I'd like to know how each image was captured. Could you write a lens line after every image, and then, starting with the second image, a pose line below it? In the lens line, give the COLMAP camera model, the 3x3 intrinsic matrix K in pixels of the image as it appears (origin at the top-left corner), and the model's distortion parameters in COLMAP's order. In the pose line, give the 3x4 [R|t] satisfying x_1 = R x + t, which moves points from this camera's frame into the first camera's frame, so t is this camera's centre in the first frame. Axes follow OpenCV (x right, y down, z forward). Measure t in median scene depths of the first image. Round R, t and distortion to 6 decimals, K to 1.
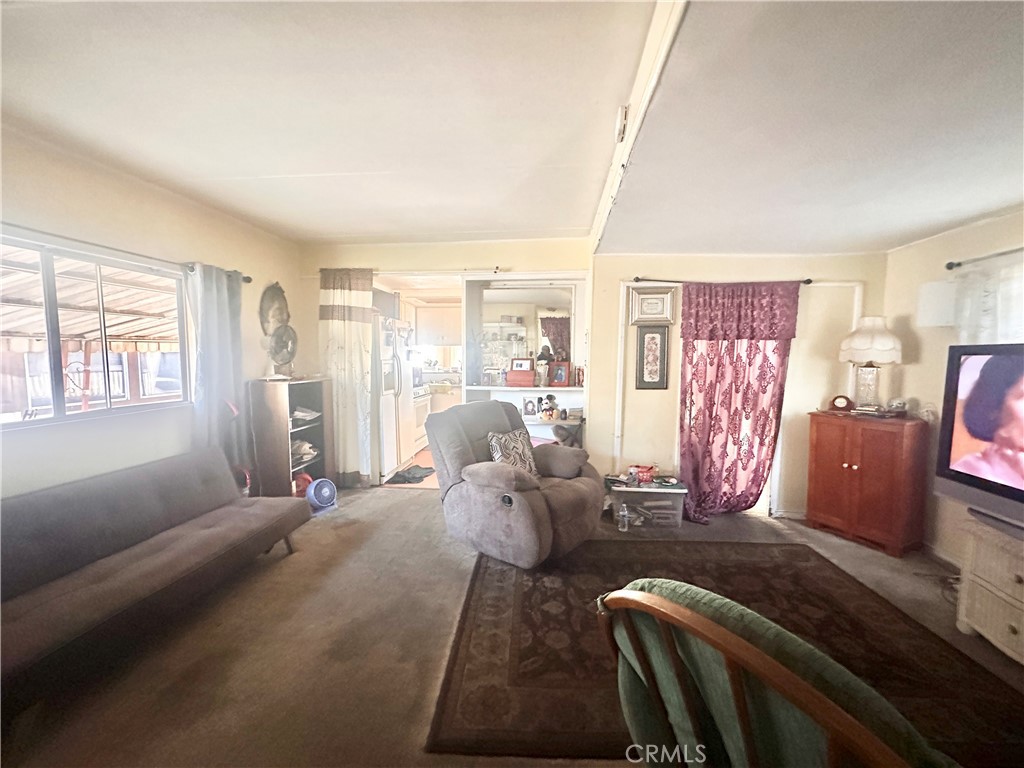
lens RADIAL K [[405.4, 0, 512.8], [0, 405.4, 385.8], [0, 0, 1]] dist [-0.000814, 0.000149]
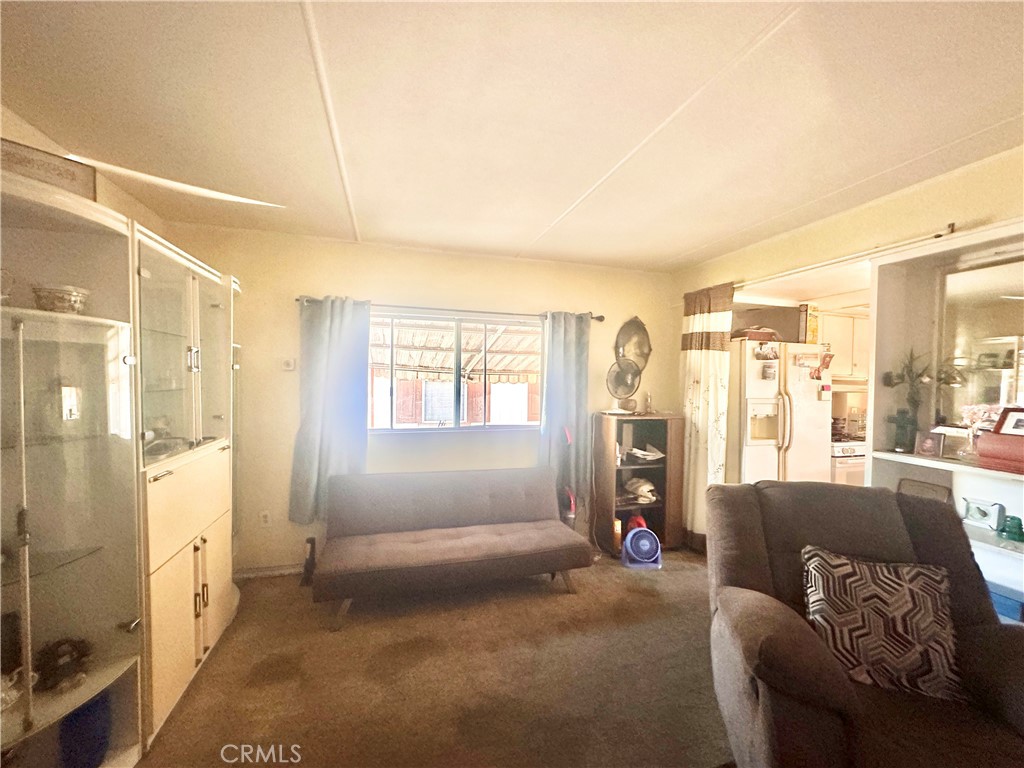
lens RADIAL K [[405.4, 0, 513.6], [0, 405.4, 385.7], [0, 0, 1]] dist [-0.000814, 0.000149]
pose [[0.400664, 0.016332, -0.916079, 0.213847], [-0.085842, 0.996112, -0.019786, -0.038910], [0.912195, 0.086565, 0.400508, 0.332076]]
